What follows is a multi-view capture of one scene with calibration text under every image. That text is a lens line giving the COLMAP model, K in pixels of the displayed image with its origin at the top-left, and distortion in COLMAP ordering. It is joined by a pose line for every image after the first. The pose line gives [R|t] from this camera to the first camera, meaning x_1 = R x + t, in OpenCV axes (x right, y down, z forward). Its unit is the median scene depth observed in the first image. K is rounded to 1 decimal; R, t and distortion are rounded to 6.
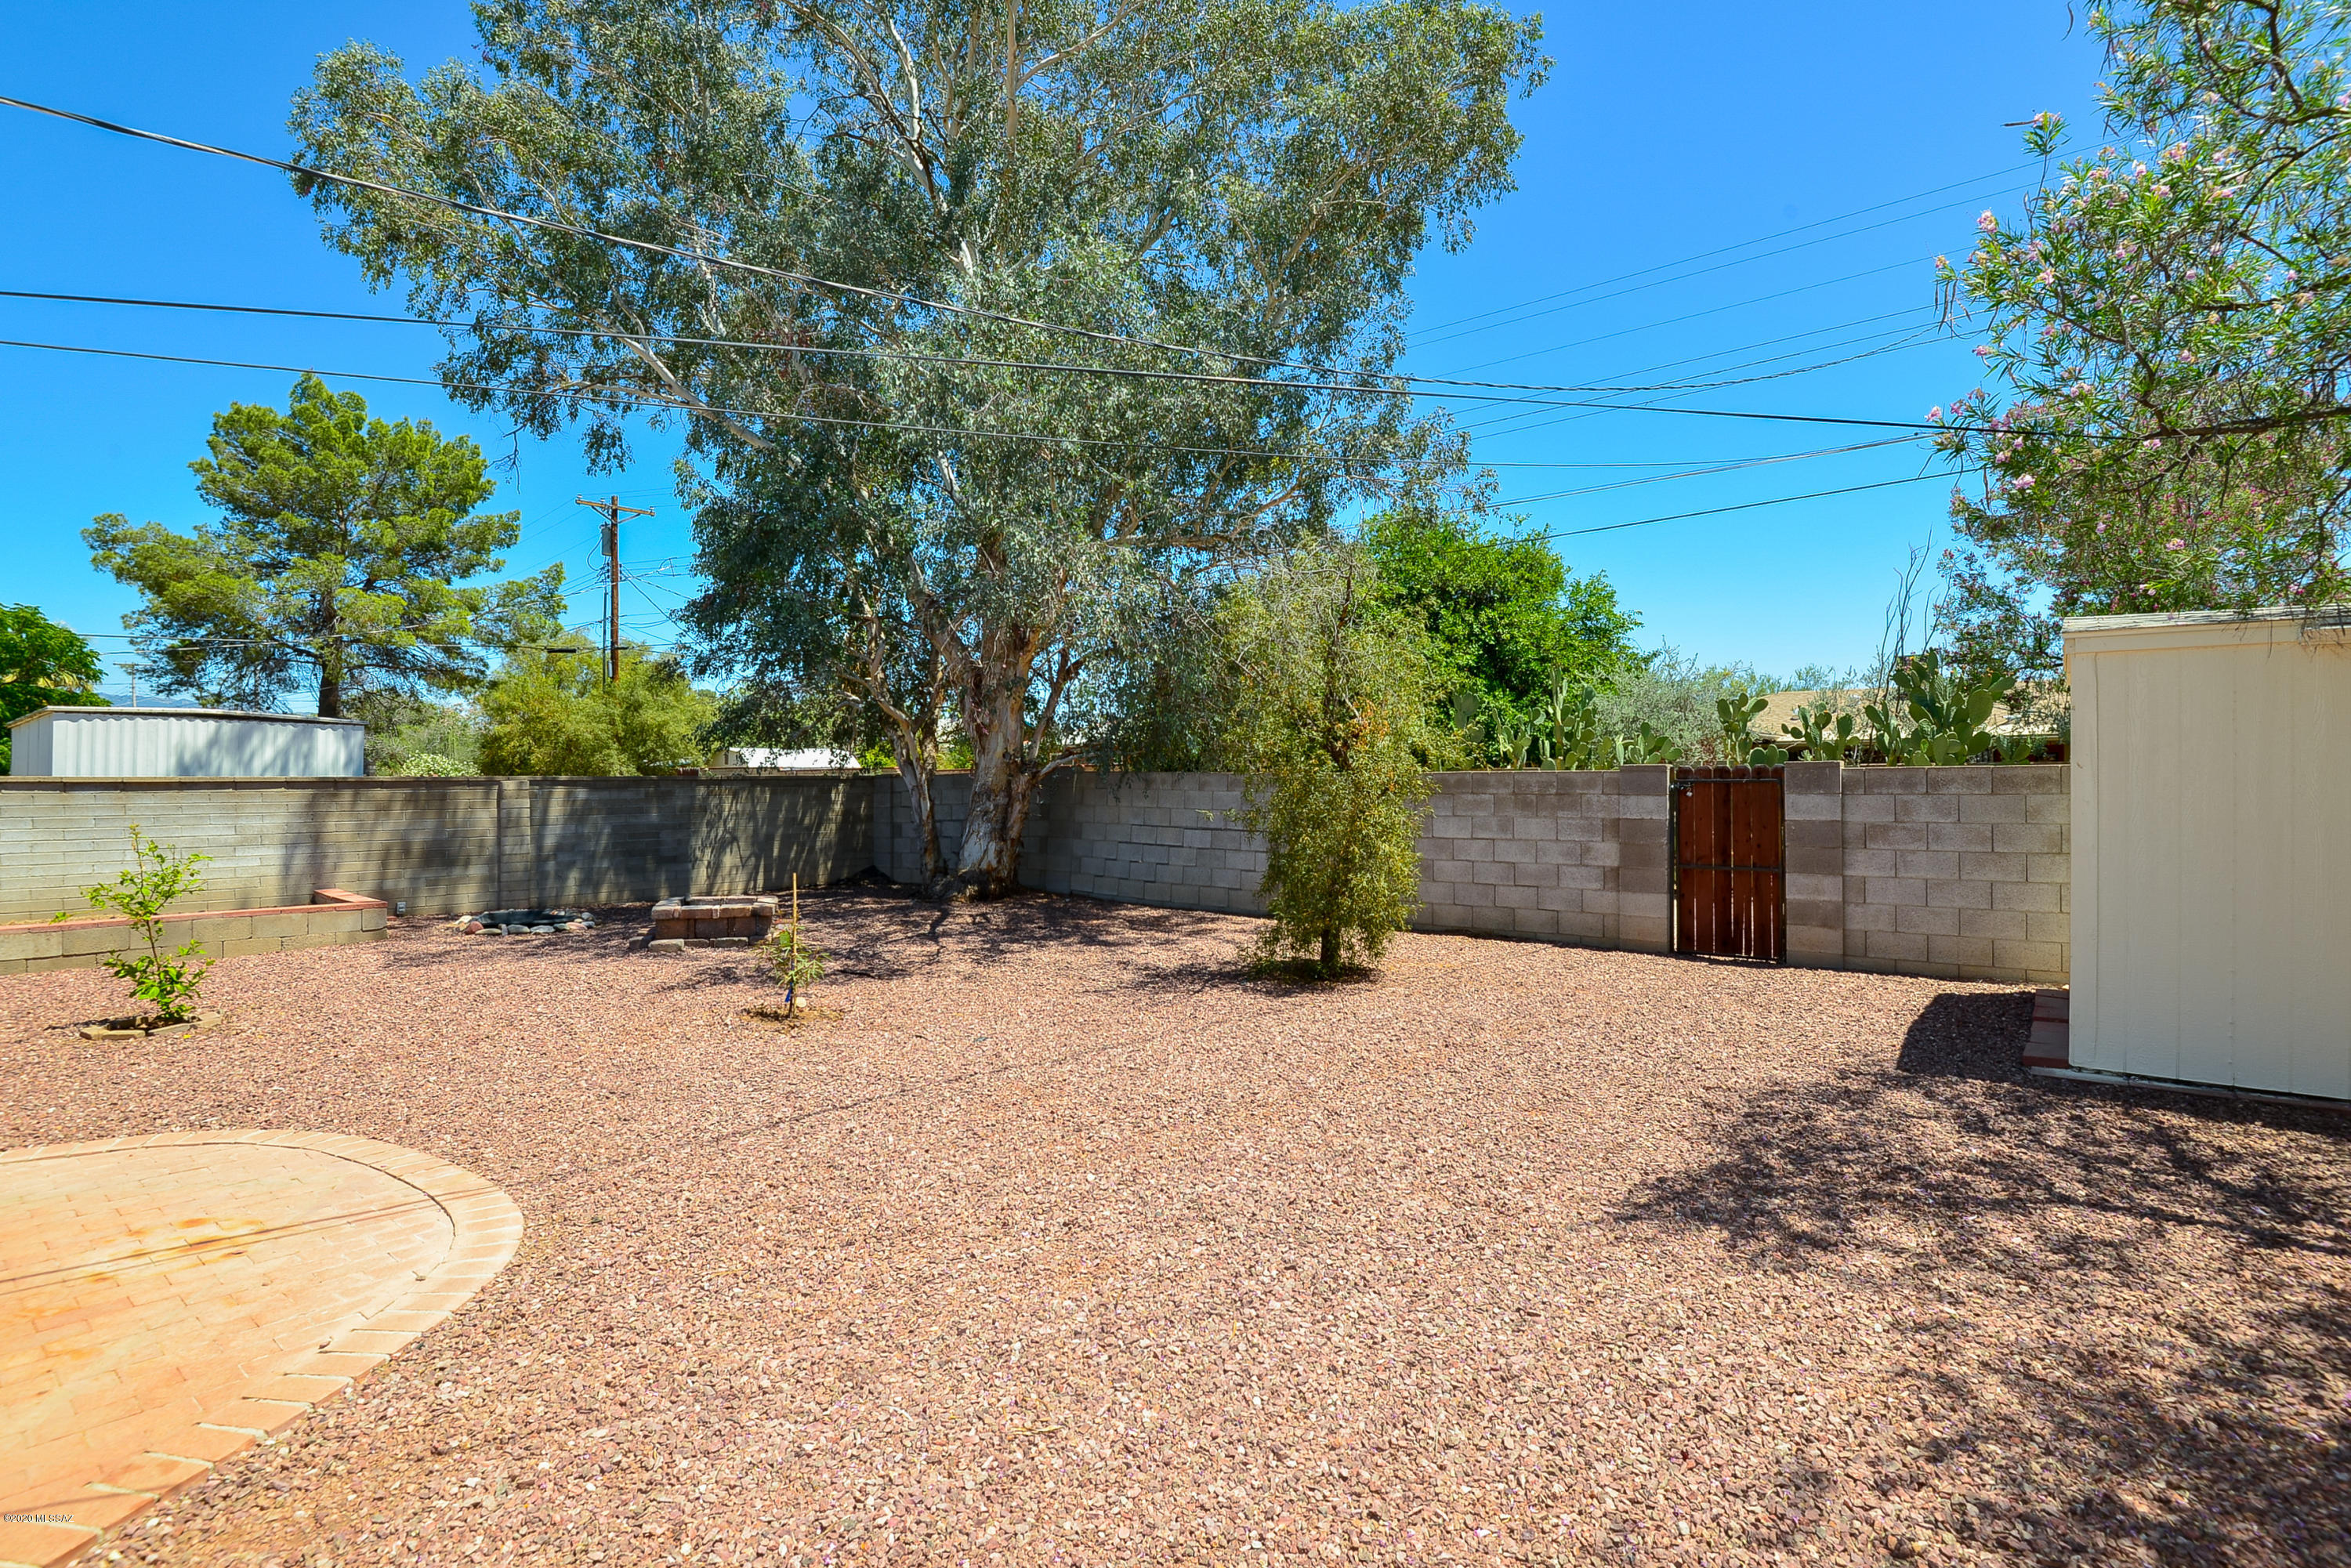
lens RADIAL K [[1103.9, 0, 1175.5], [0, 1103.9, 784.0], [0, 0, 1]] dist [-0.013119, -0.006587]
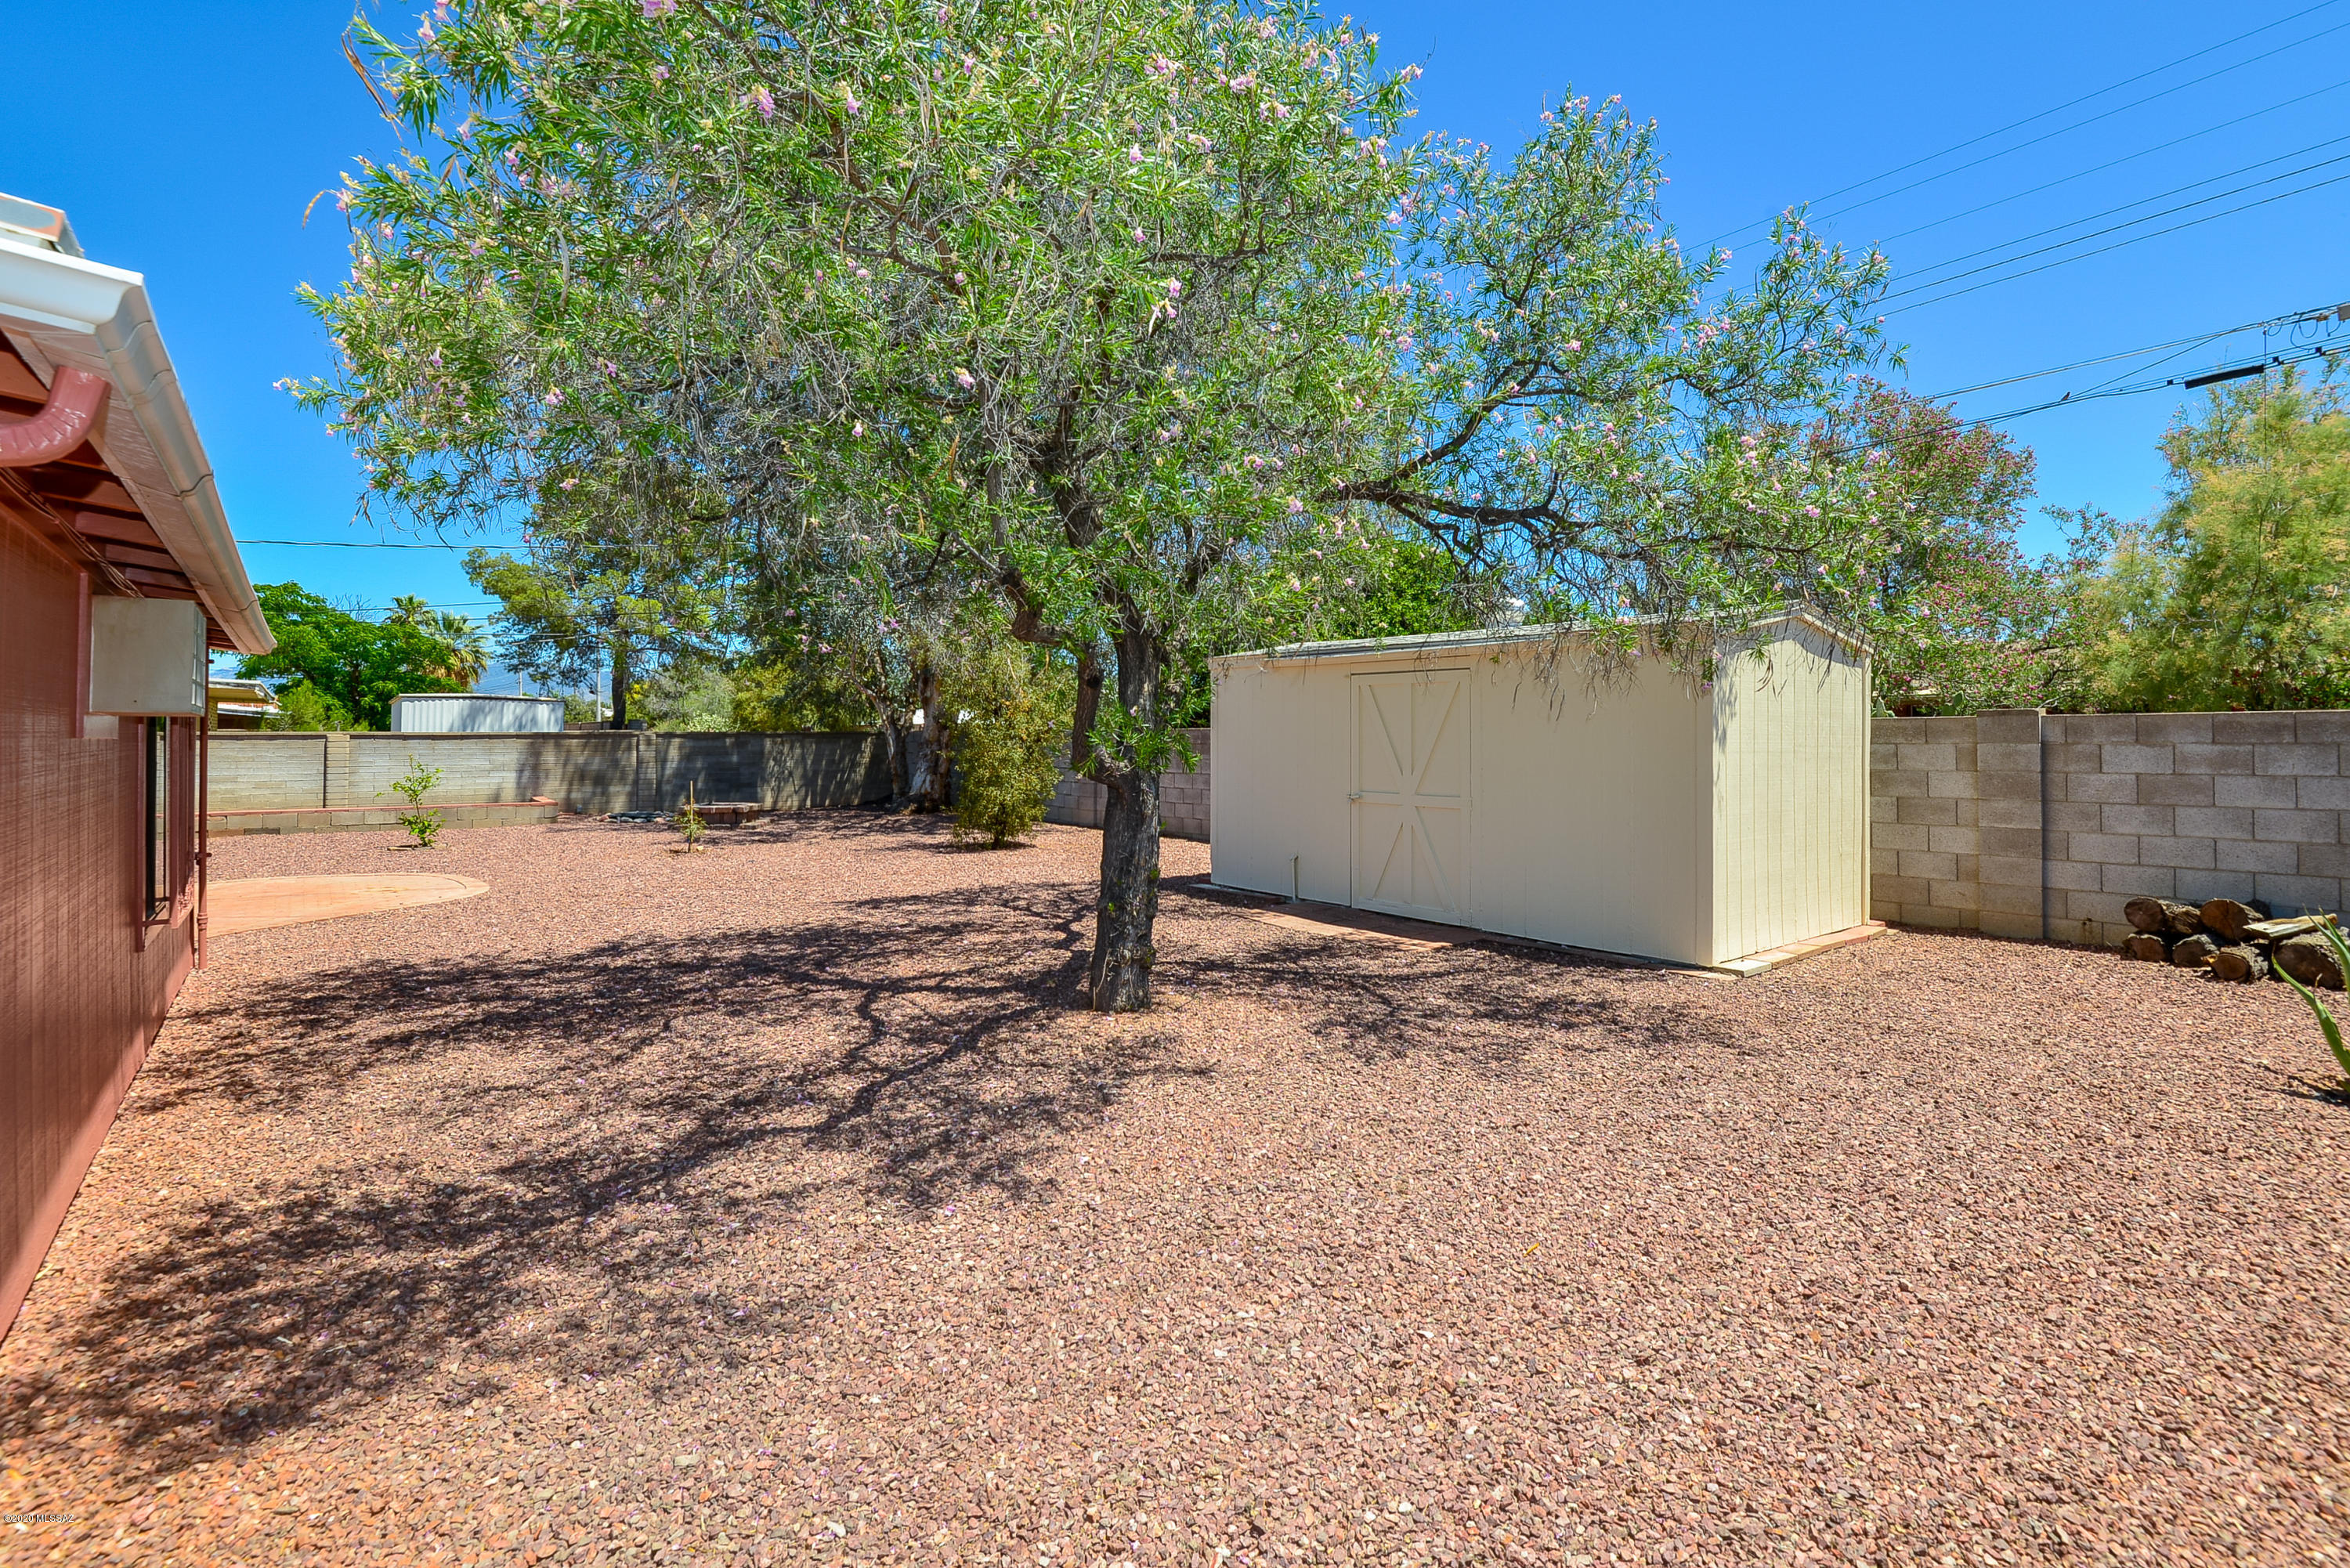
lens RADIAL K [[1103.4, 0, 1175.0], [0, 1103.4, 784.0], [0, 0, 1]] dist [-0.013119, -0.006587]
pose [[0.969869, 0.010966, -0.243379, 0.523355], [-0.001016, 0.999160, 0.040973, 0.002903], [0.243624, -0.039491, 0.969065, -0.369345]]
